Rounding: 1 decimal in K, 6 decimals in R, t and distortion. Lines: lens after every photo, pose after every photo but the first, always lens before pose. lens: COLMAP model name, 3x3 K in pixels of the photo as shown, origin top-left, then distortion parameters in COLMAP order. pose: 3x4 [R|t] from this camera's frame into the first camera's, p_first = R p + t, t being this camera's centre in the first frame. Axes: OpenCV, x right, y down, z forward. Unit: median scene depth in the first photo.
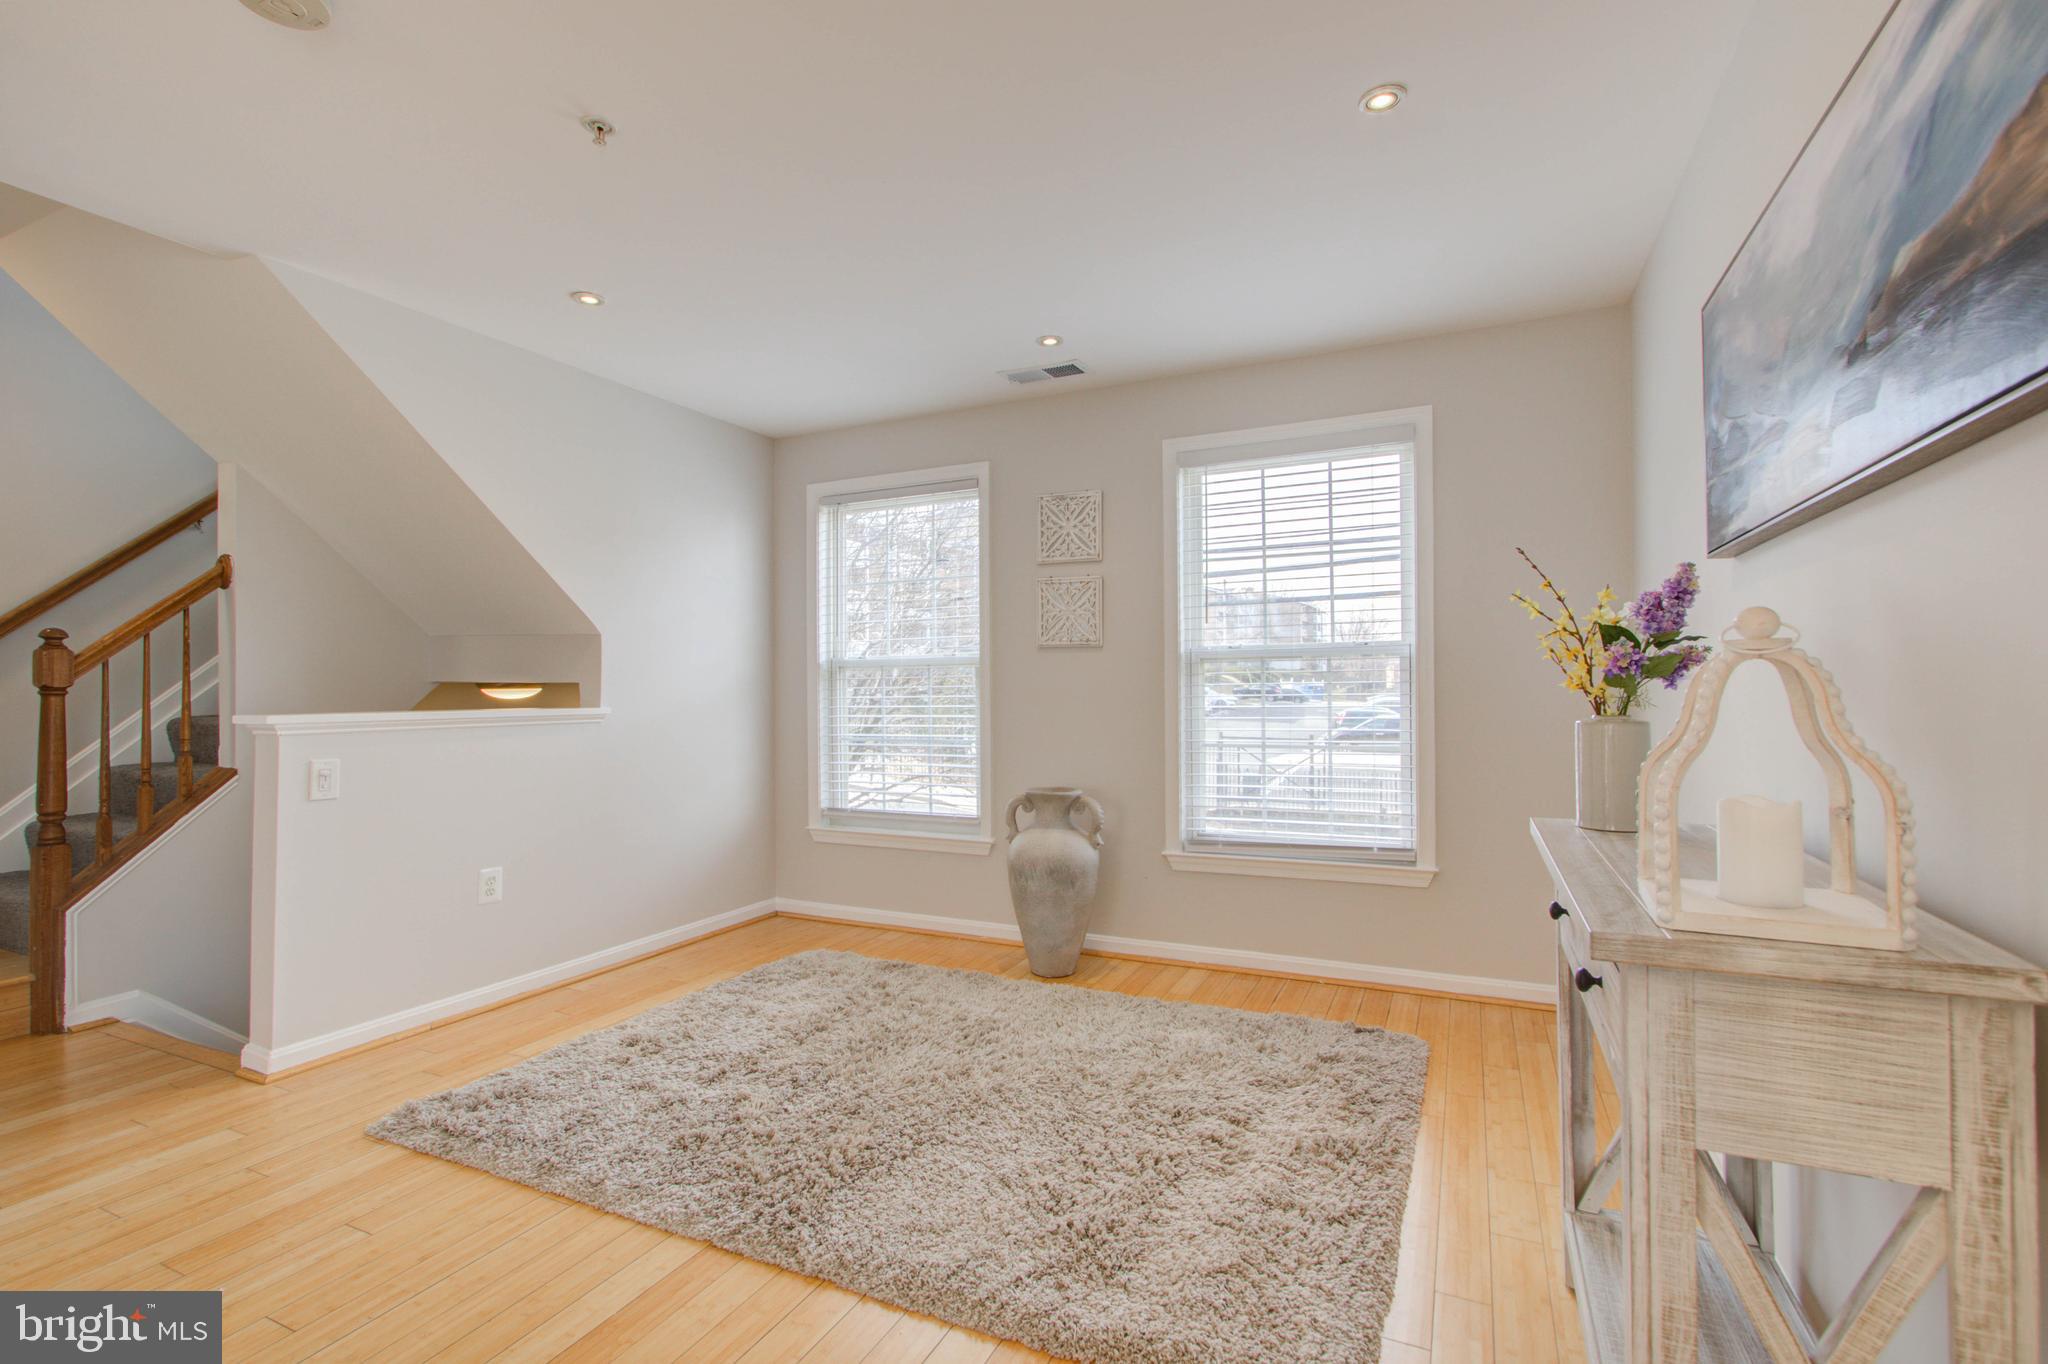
lens RADIAL K [[929.9, 0, 1040.6], [0, 929.9, 703.0], [0, 0, 1]] dist [-0.000916, 0.004212]
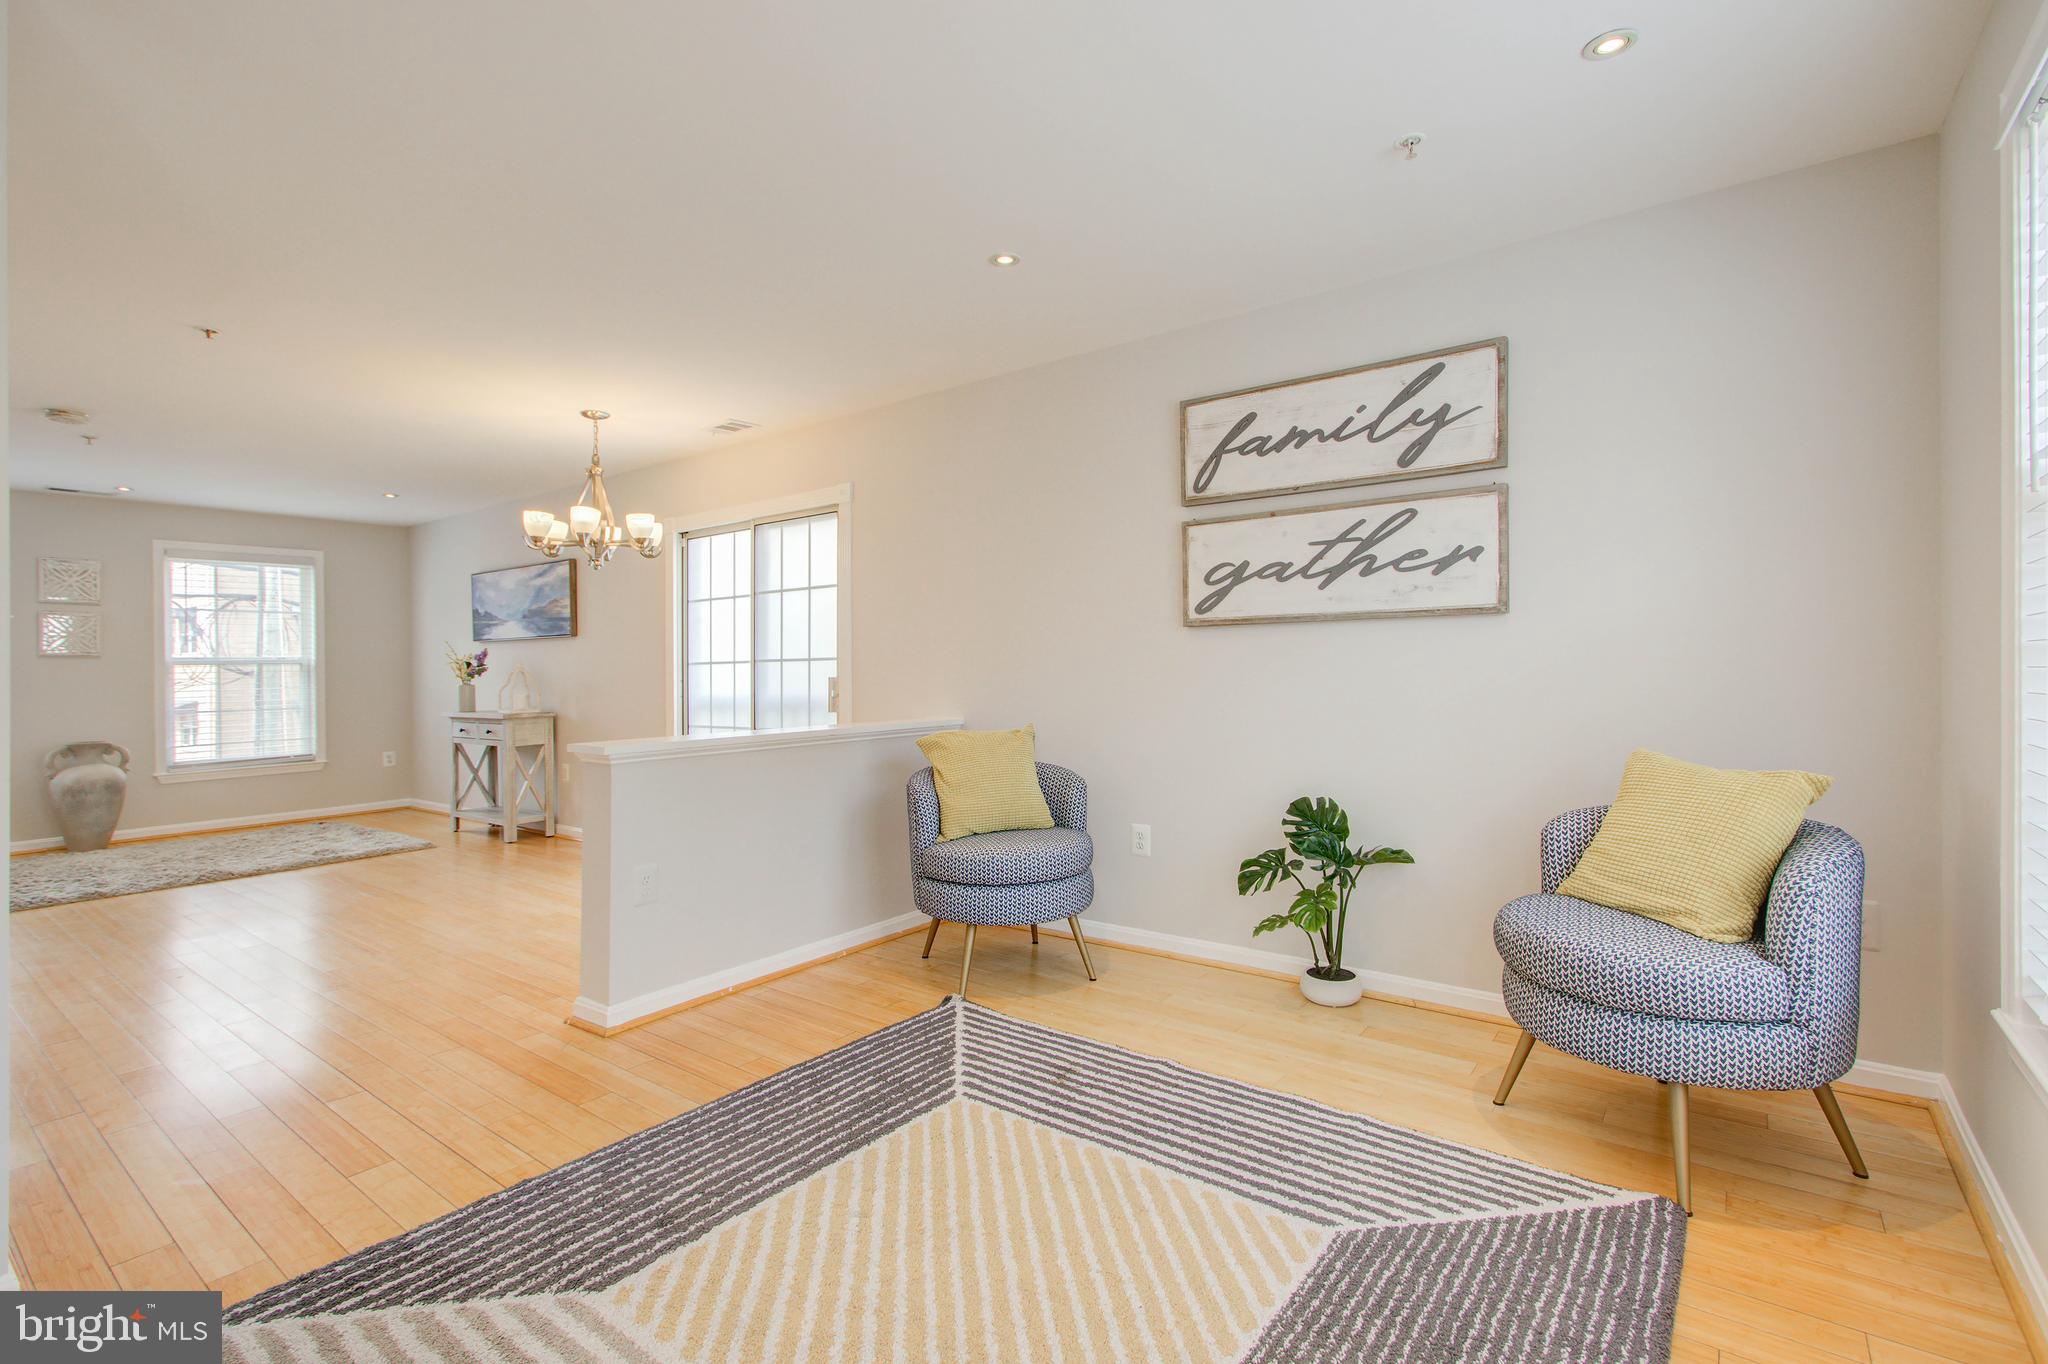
lens RADIAL K [[929.9, 0, 1030.2], [0, 929.9, 665.4], [0, 0, 1]] dist [-0.000916, 0.004212]
pose [[0.210011, 0.005015, 0.977686, -1.356405], [0.027341, 0.999566, -0.011001, 0.020702], [-0.977317, 0.029041, 0.209783, -1.078051]]
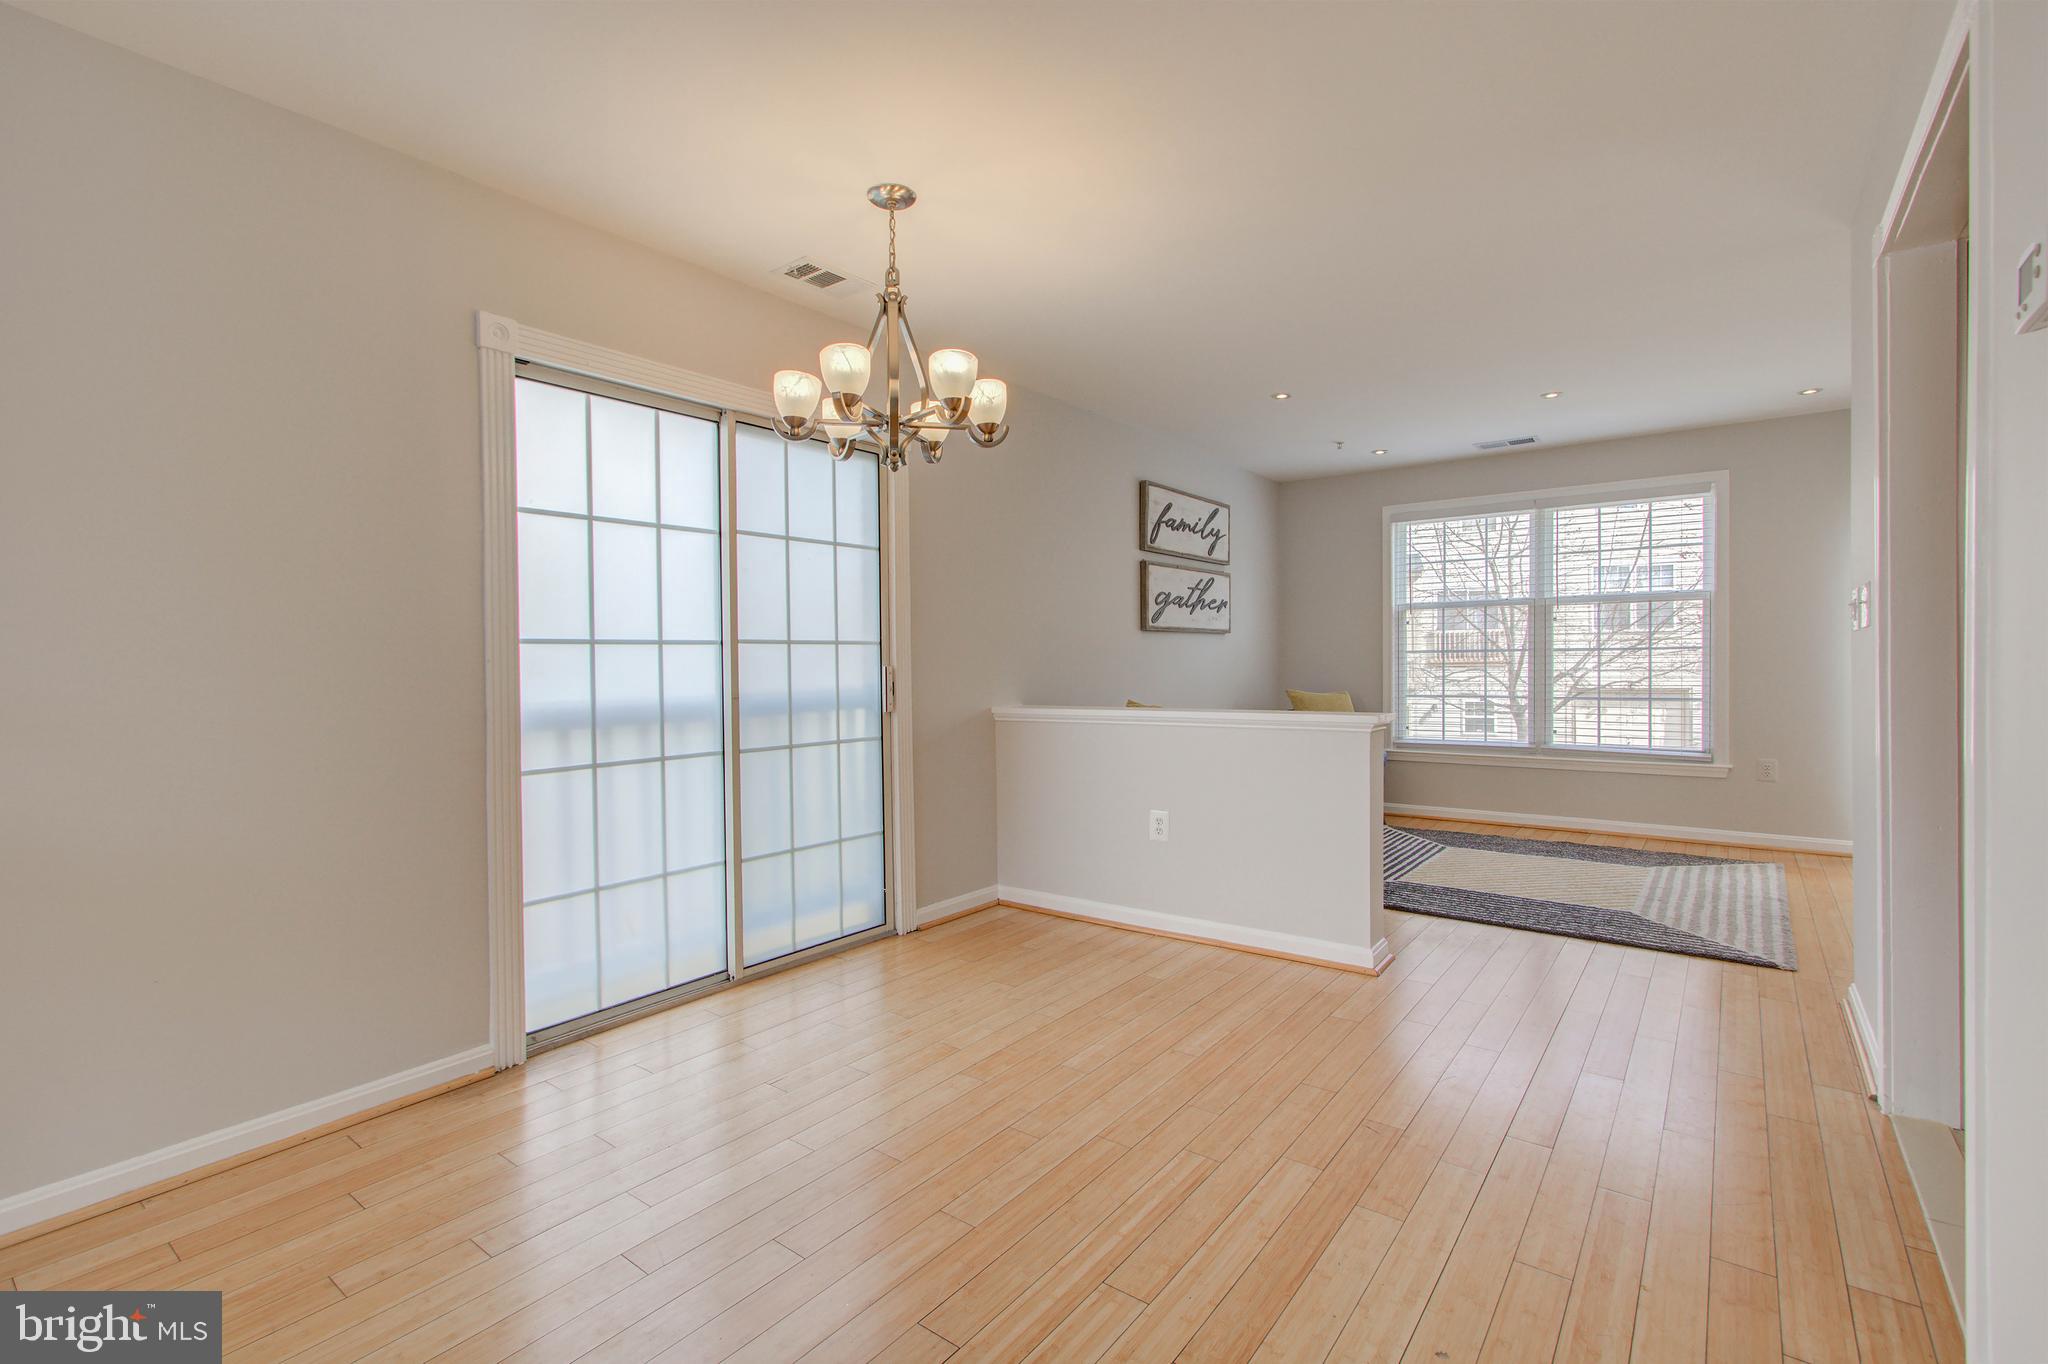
lens RADIAL K [[929.9, 0, 1016.8], [0, 929.9, 669.7], [0, 0, 1]] dist [-0.000916, 0.004212]
pose [[-0.973149, 0.016155, 0.229608, -0.469621], [0.021670, 0.999534, 0.021519, -0.001291], [-0.229153, 0.025917, -0.973045, 0.503470]]
